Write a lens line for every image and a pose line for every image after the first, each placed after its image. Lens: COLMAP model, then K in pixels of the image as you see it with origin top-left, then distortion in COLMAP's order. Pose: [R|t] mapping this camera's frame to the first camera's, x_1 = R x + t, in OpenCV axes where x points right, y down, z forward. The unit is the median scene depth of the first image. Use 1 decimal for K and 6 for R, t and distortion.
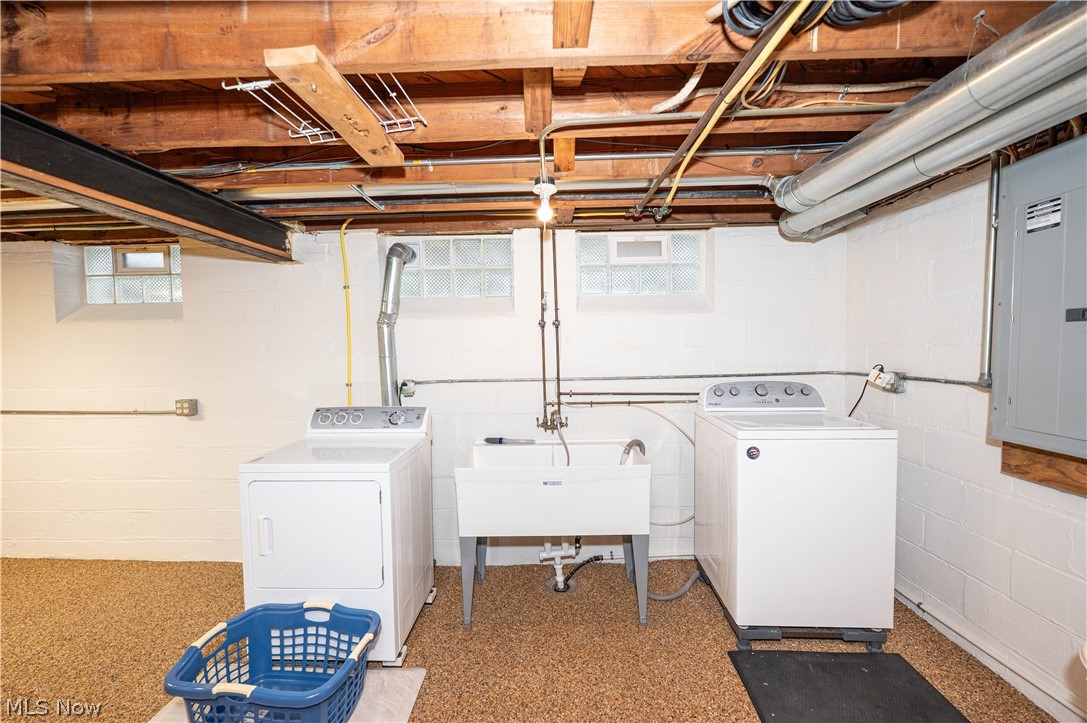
lens RADIAL K [[427.9, 0, 542.4], [0, 427.9, 359.4], [0, 0, 1]] dist [-0.007029, 0.001444]
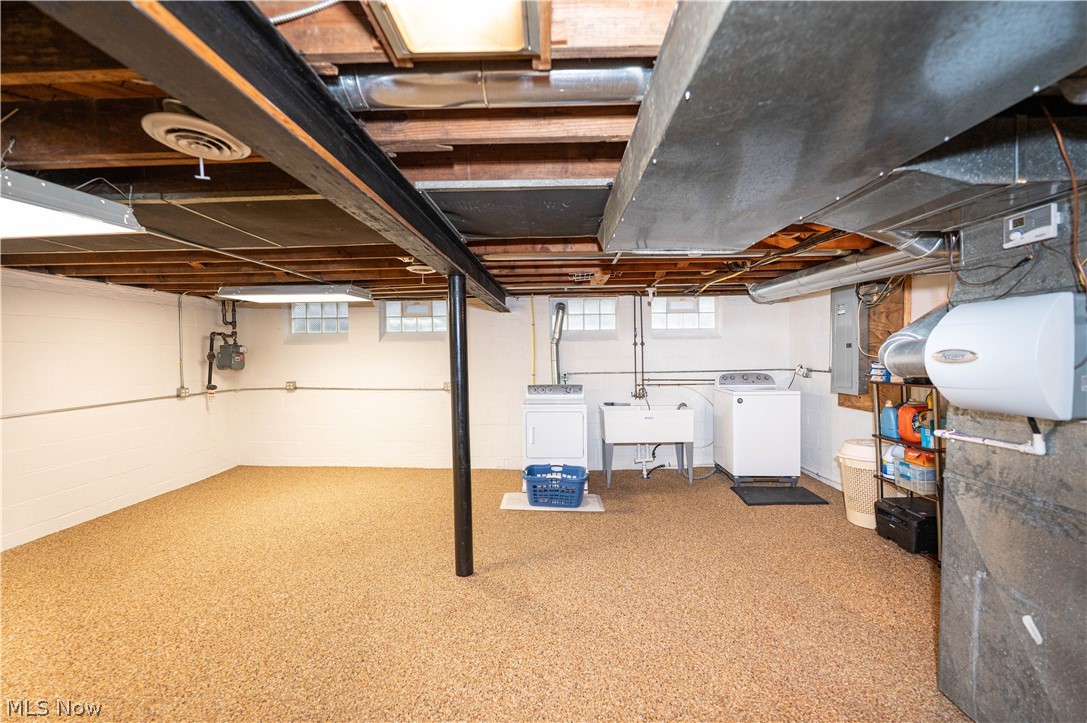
lens RADIAL K [[427.9, 0, 543.7], [0, 427.9, 358.5], [0, 0, 1]] dist [-0.007029, 0.001444]
pose [[0.999988, 0.004756, -0.000906, -0.450696], [-0.004776, 0.999716, -0.023361, 0.034457], [0.000794, 0.023365, 0.999727, -1.041920]]
